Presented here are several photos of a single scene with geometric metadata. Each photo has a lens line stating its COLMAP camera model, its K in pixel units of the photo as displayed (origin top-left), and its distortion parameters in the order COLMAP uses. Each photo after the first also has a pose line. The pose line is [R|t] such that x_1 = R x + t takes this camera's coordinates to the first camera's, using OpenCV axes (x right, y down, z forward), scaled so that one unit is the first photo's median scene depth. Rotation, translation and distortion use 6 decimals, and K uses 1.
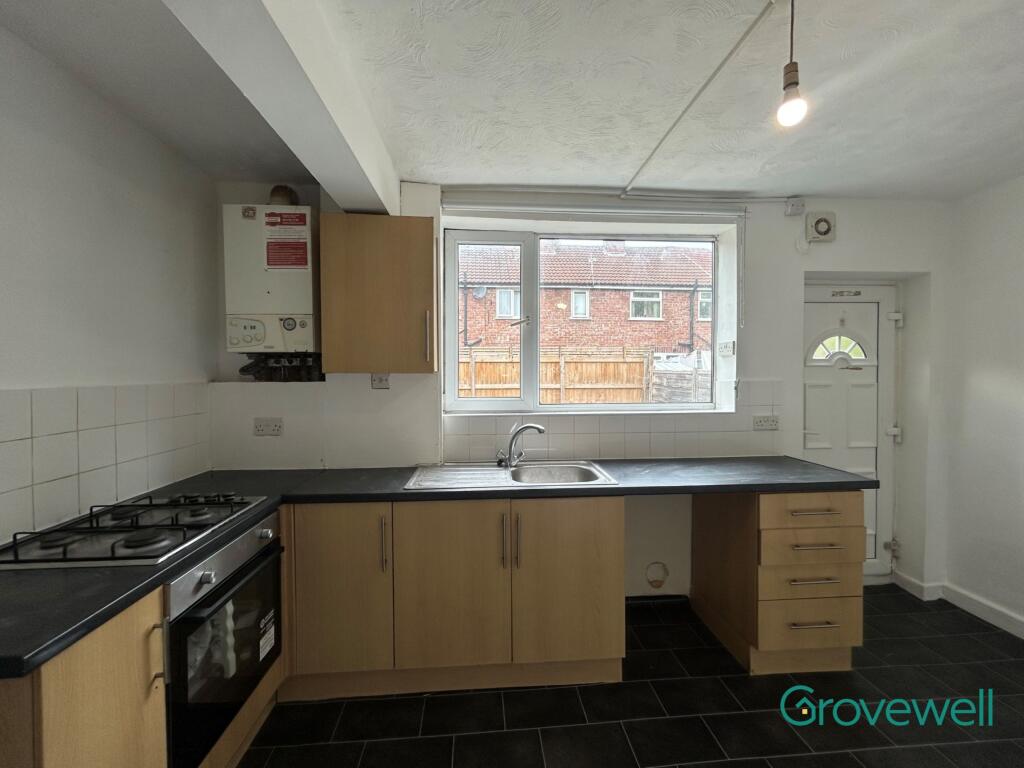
lens RADIAL K [[416.6, 0, 512.3], [0, 416.6, 381.9], [0, 0, 1]] dist [-0.002449, 0.000866]
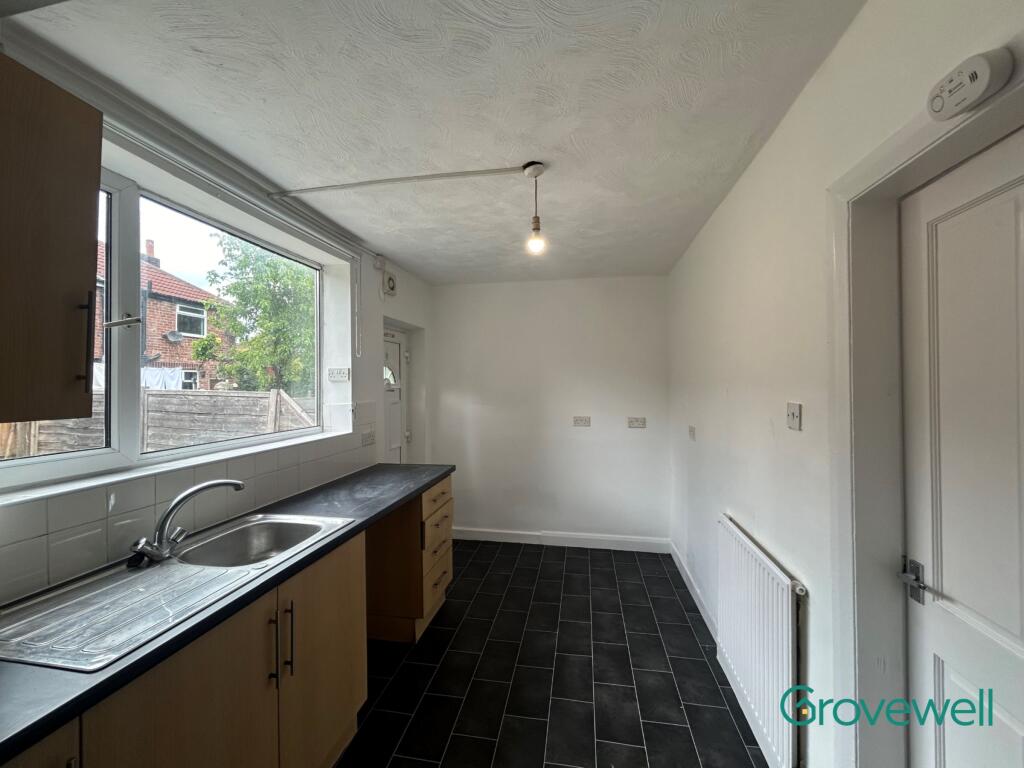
lens RADIAL K [[416.6, 0, 512.3], [0, 416.6, 381.9], [0, 0, 1]] dist [-0.002449, 0.000866]
pose [[0.249904, 0.007014, 0.968245, -0.432112], [0.027637, 0.999515, -0.014373, -0.033361], [-0.967876, 0.030351, 0.249589, 0.307947]]
